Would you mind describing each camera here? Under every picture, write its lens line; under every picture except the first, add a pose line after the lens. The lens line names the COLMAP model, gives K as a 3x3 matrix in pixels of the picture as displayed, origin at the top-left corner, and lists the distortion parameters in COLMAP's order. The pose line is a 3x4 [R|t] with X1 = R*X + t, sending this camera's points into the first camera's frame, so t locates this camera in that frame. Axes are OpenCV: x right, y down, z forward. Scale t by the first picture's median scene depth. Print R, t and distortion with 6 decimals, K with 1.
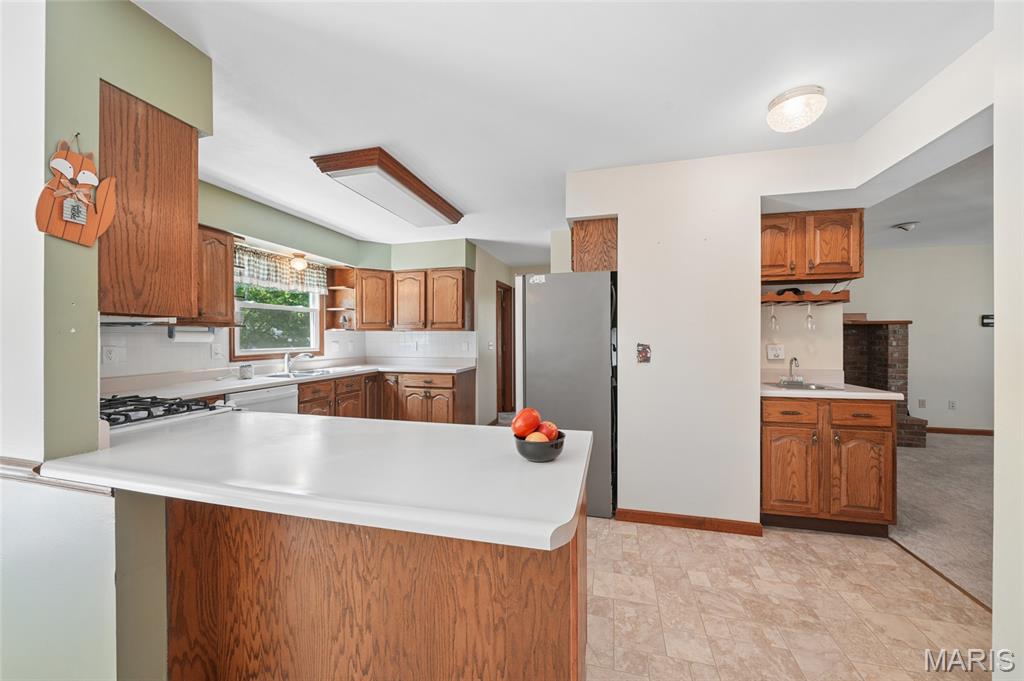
lens RADIAL K [[371.7, 0, 510.2], [0, 371.7, 338.7], [0, 0, 1]] dist [-0.008410, 0.001787]
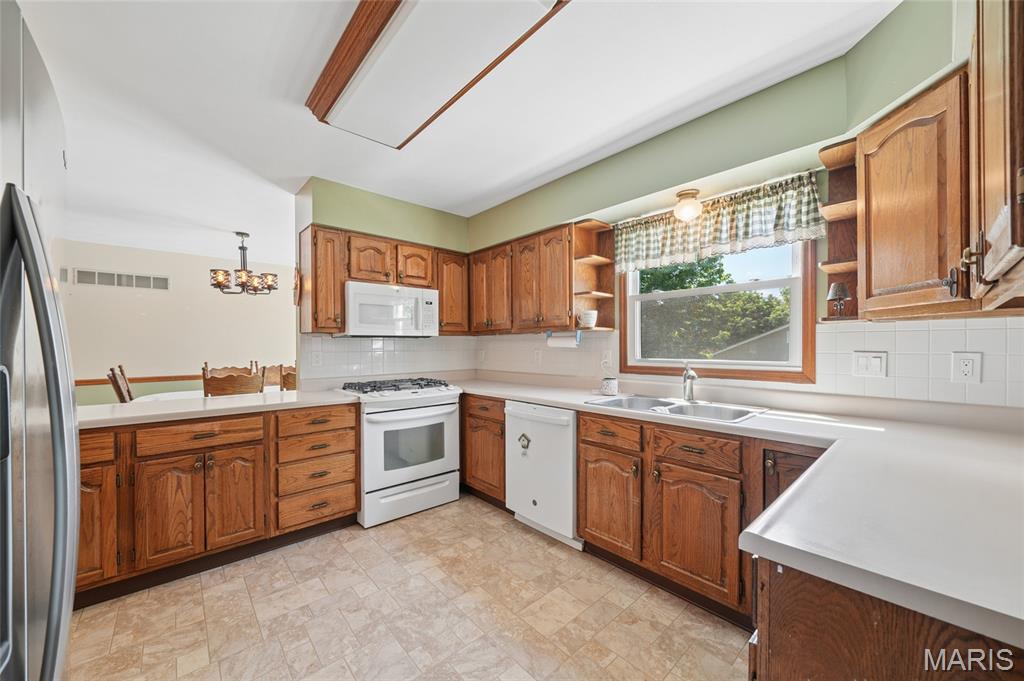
lens RADIAL K [[371.7, 0, 505.8], [0, 371.7, 344.6], [0, 0, 1]] dist [-0.008410, 0.001787]
pose [[-0.541567, -0.000544, -0.840657, 0.076658], [-0.001774, 0.999998, 0.000496, 0.002758], [0.840656, 0.001760, -0.541567, 1.592946]]
